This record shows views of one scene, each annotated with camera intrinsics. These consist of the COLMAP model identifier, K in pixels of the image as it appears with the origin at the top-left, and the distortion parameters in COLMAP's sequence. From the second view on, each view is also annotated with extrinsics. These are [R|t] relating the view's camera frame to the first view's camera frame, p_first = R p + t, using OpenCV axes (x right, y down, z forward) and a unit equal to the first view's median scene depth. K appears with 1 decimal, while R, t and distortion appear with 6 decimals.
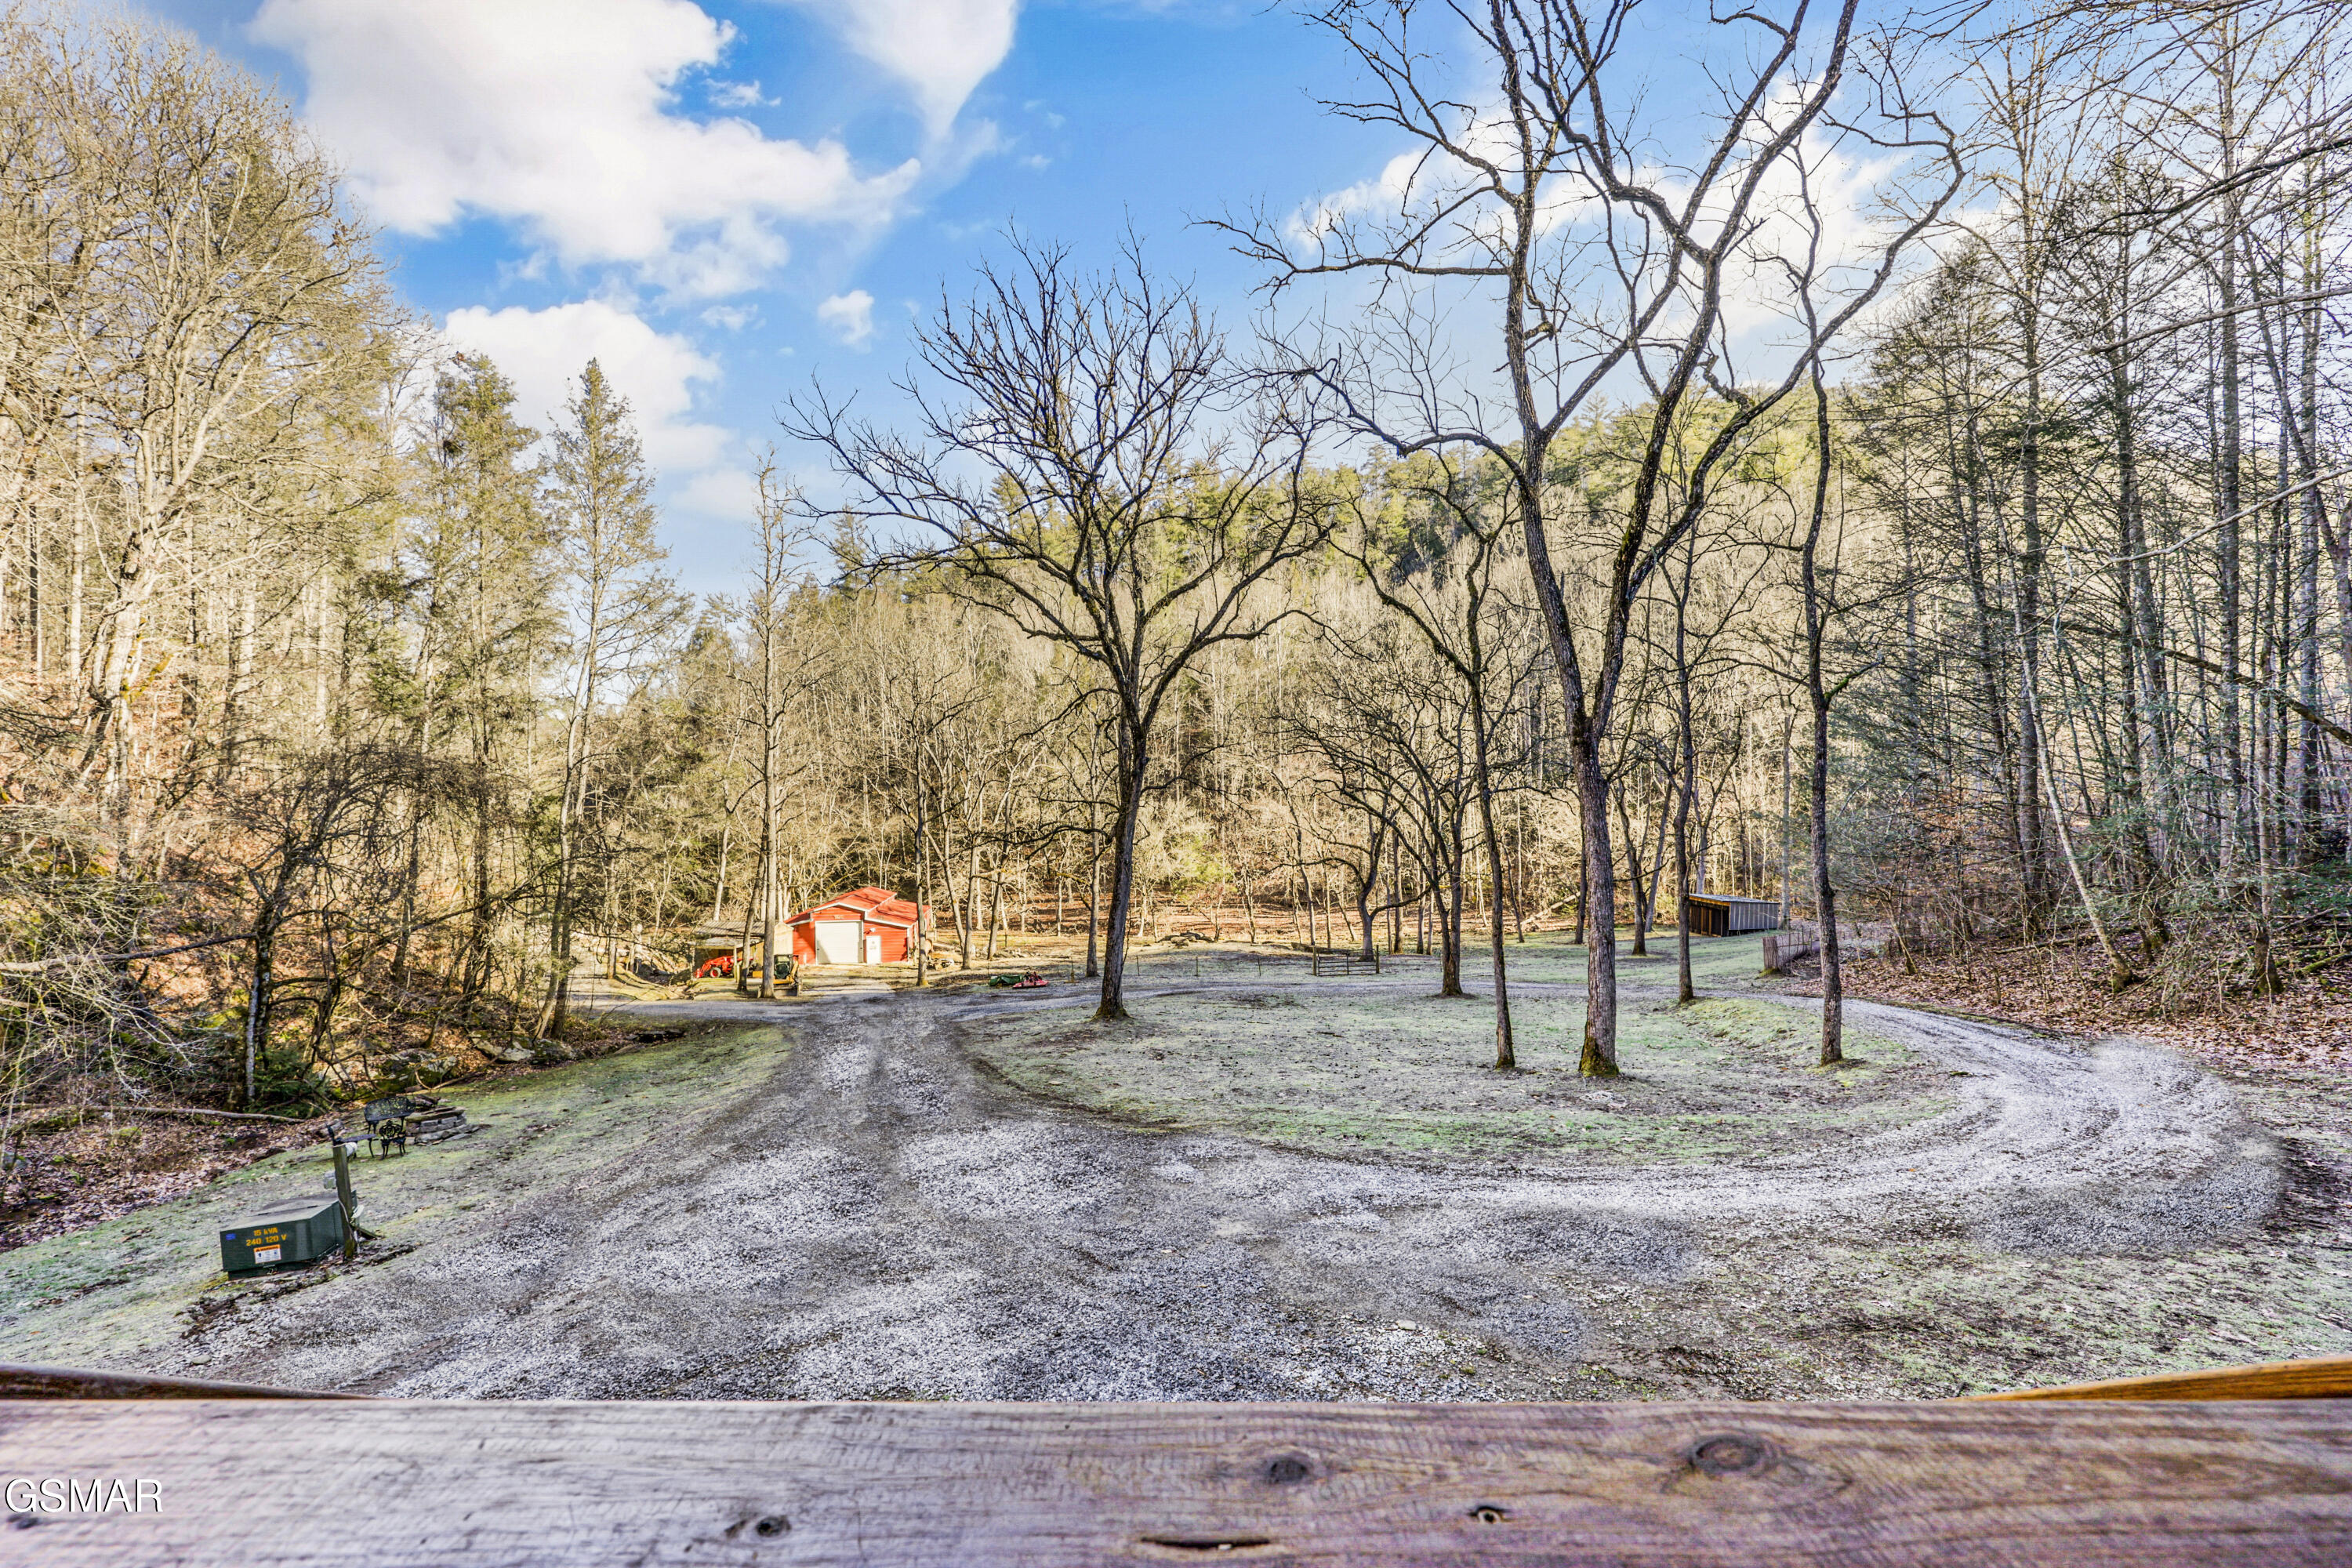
lens RADIAL K [[949.6, 0, 1174.8], [0, 949.6, 809.3], [0, 0, 1]] dist [-0.000159, -0.000022]
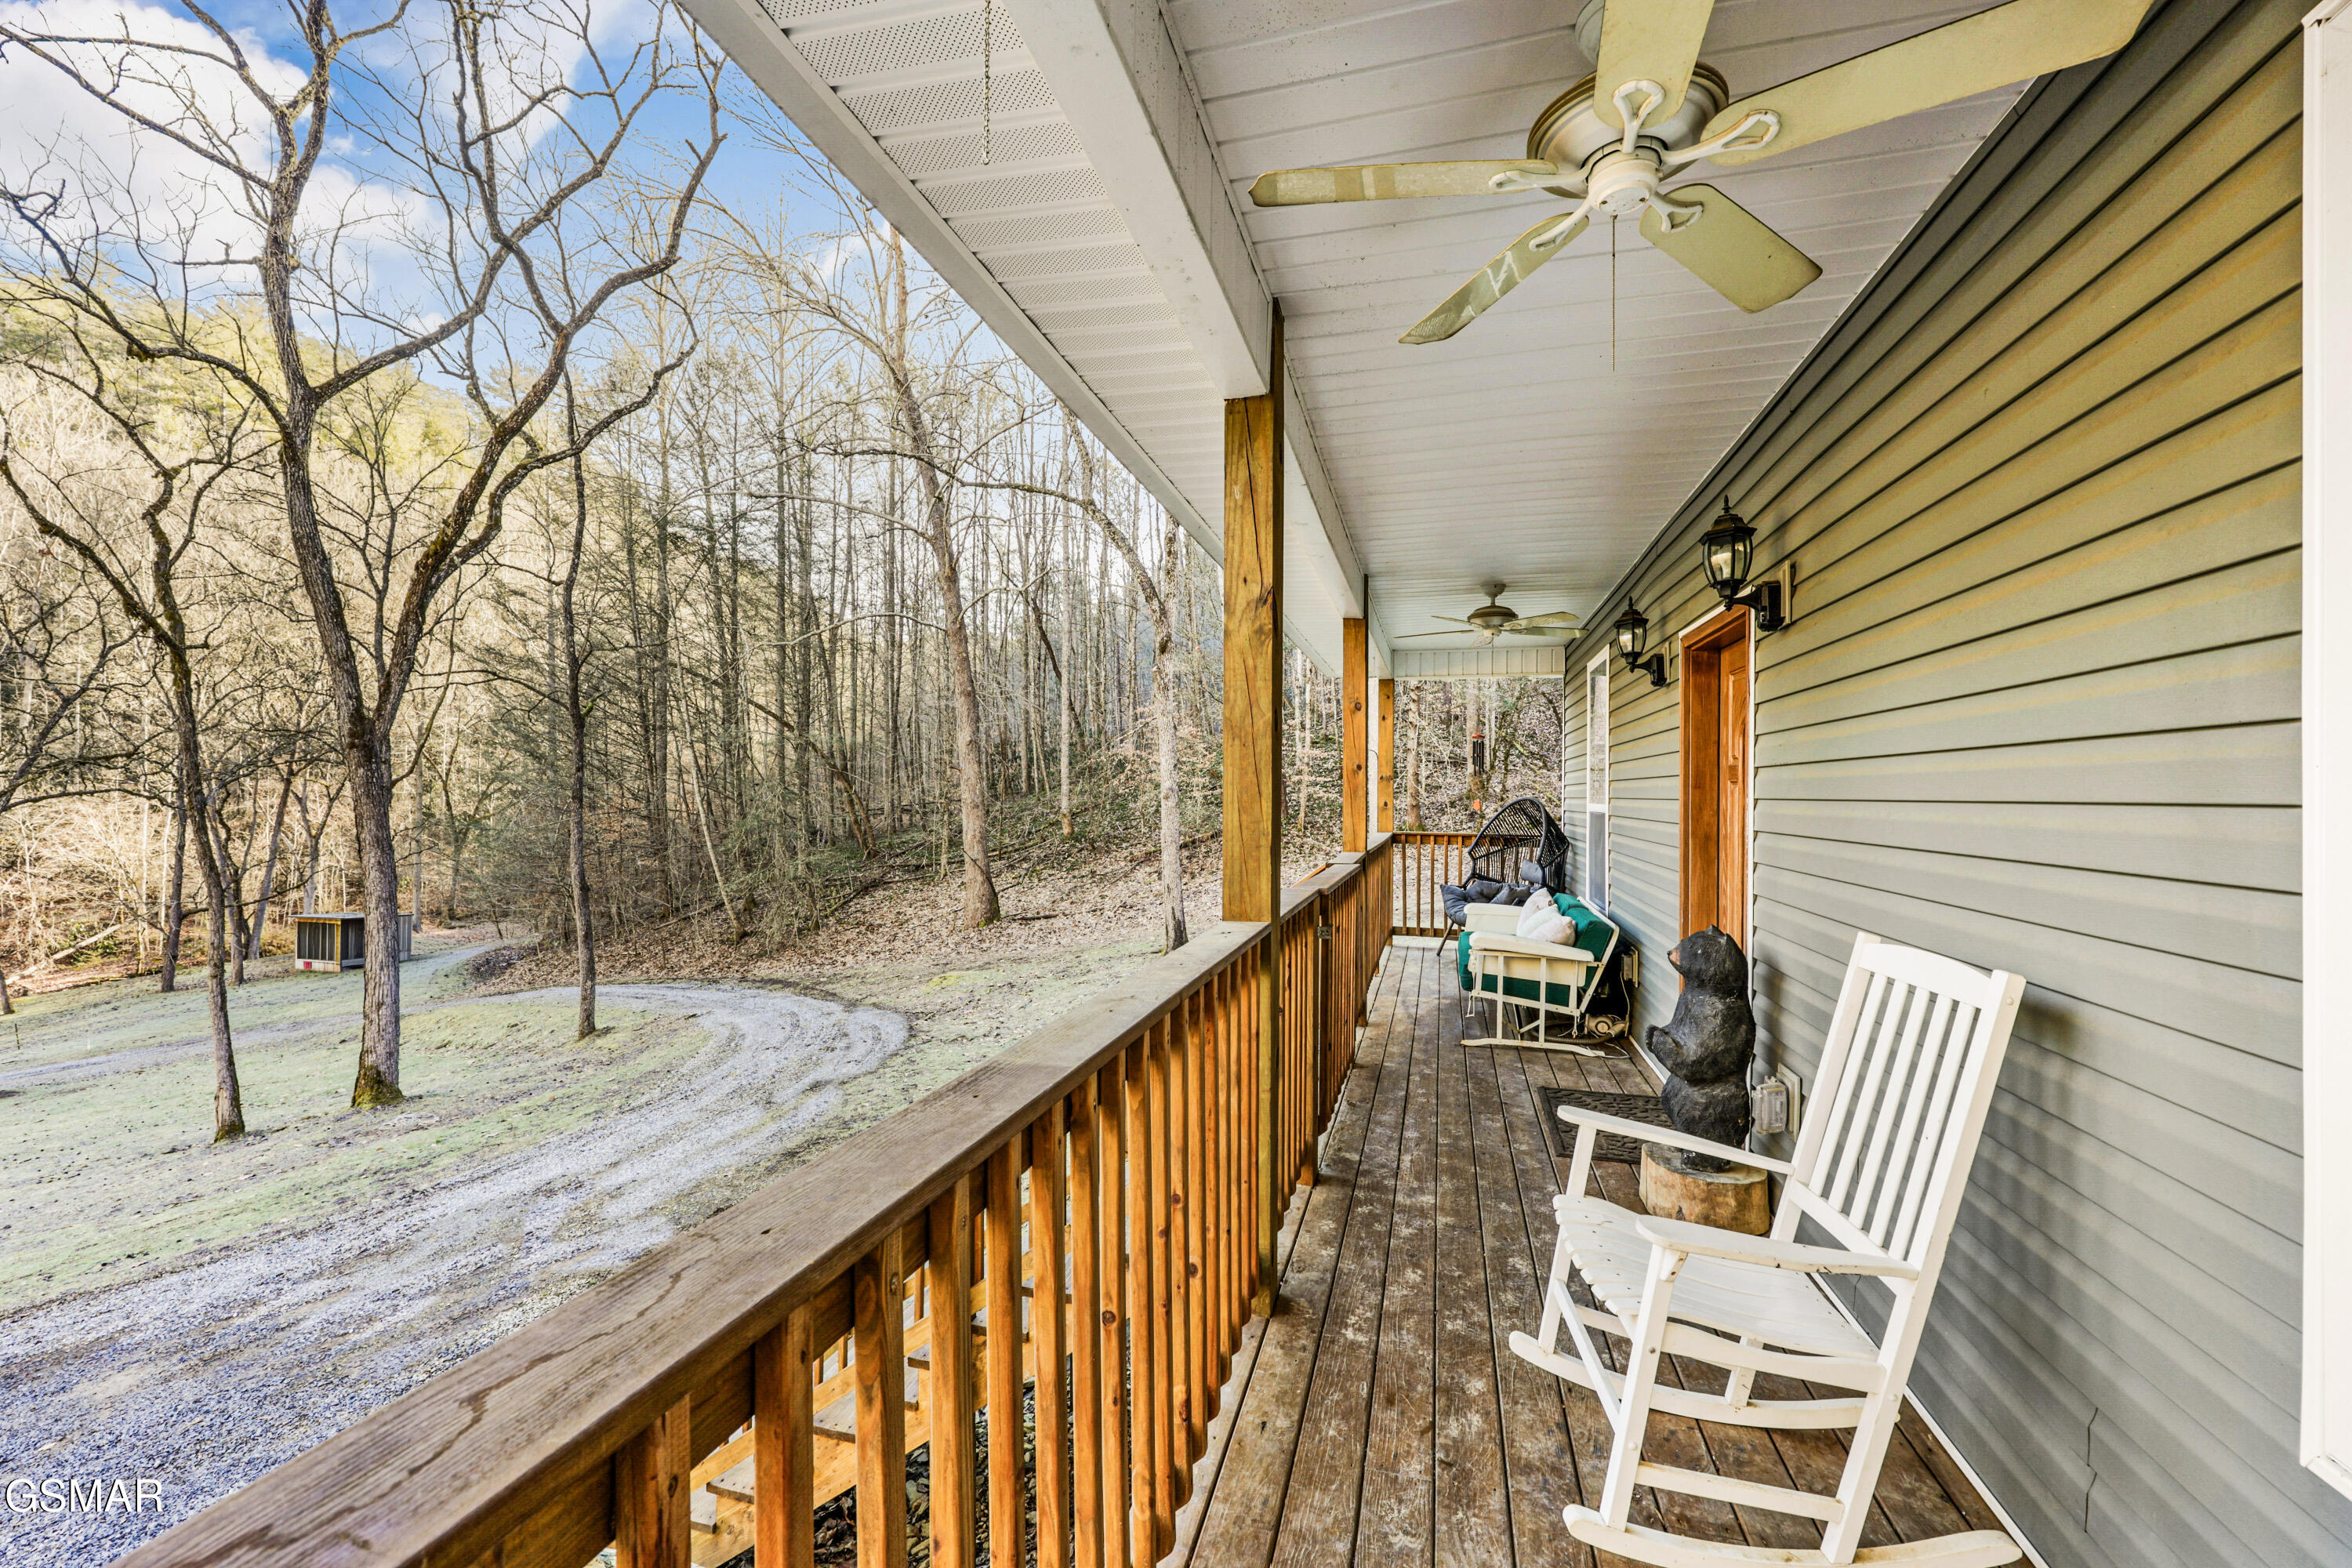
lens RADIAL K [[949.6, 0, 1174.8], [0, 949.6, 809.3], [0, 0, 1]] dist [-0.000159, -0.000022]
pose [[0.275240, -0.003840, 0.961368, -0.242147], [0.009401, 0.999955, 0.001303, -0.003093], [-0.961330, 0.008680, 0.275264, -0.007620]]
